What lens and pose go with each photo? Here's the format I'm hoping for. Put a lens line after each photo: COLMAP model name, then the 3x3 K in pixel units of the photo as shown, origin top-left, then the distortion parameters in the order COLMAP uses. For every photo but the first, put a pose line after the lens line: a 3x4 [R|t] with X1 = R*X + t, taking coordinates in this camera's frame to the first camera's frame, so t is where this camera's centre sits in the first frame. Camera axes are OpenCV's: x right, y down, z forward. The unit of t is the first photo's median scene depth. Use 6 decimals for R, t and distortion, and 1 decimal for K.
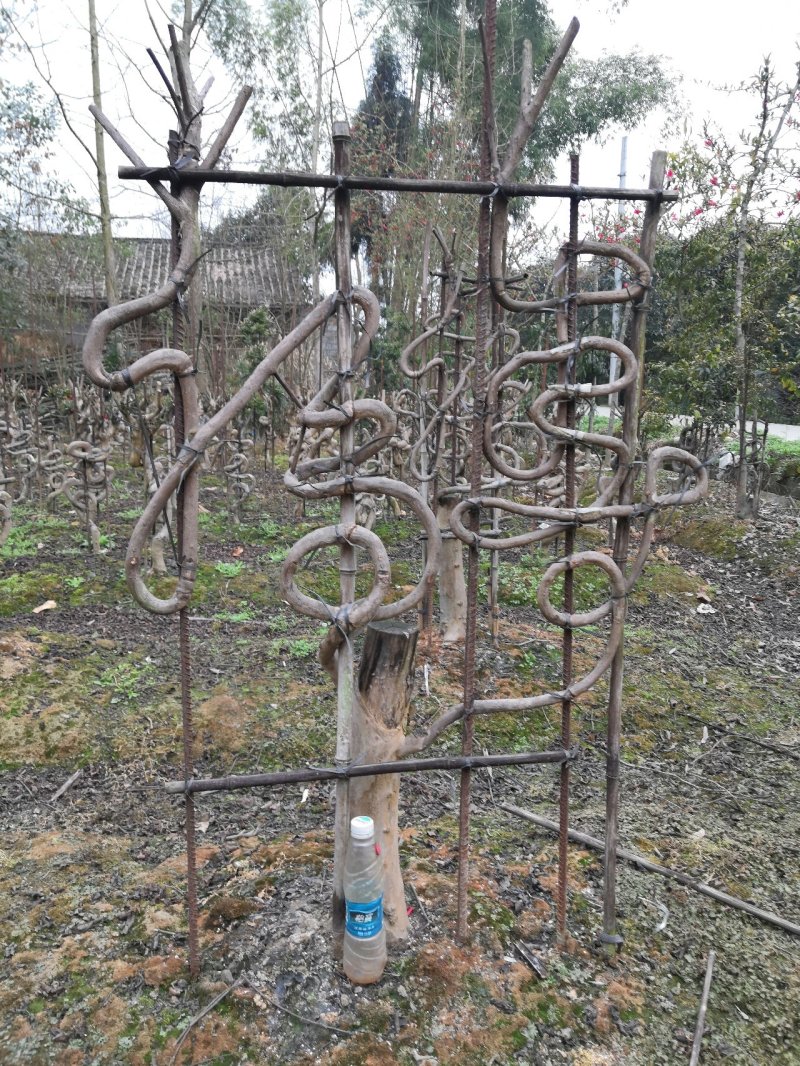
lens RADIAL K [[838.7, 0, 398.9], [0, 838.7, 526.3], [0, 0, 1]] dist [-0.008942, 0.049493]
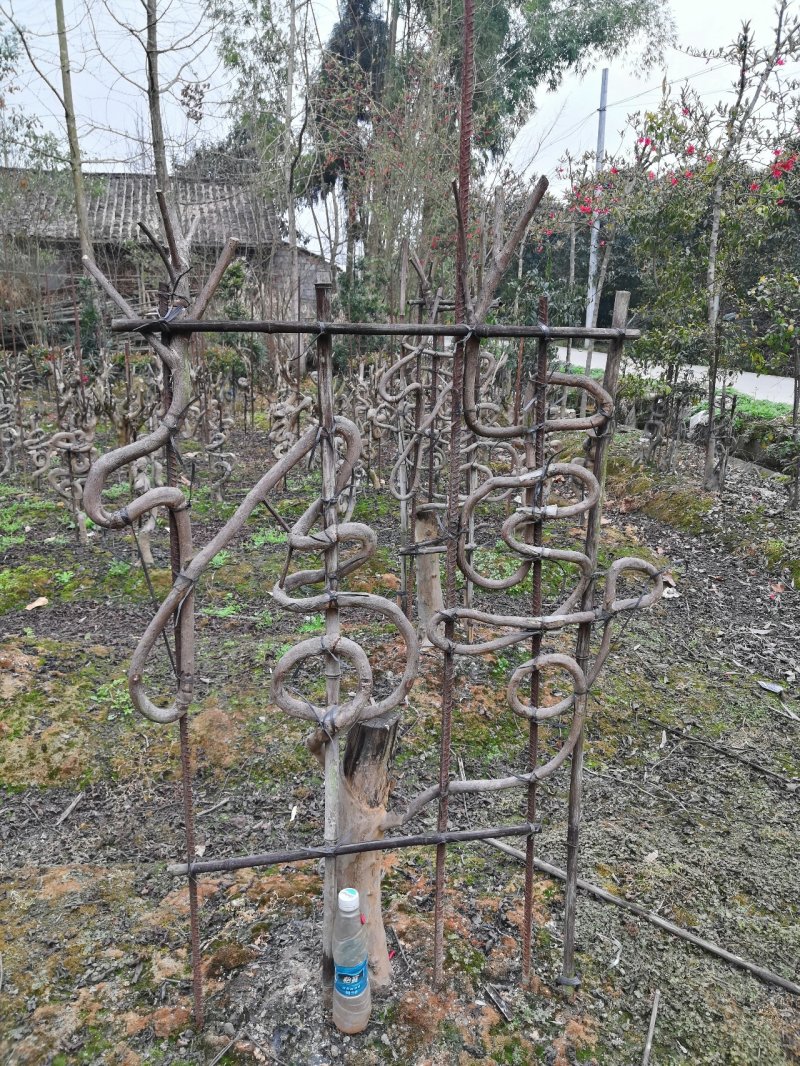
lens RADIAL K [[824.7, 0, 399.3], [0, 824.7, 532.1], [0, 0, 1]] dist [-0.011406, 0.048973]
pose [[0.999653, -0.006416, 0.025561, -0.000710], [0.004272, 0.996534, 0.083073, -0.131152], [-0.026005, -0.082935, 0.996216, -0.032038]]
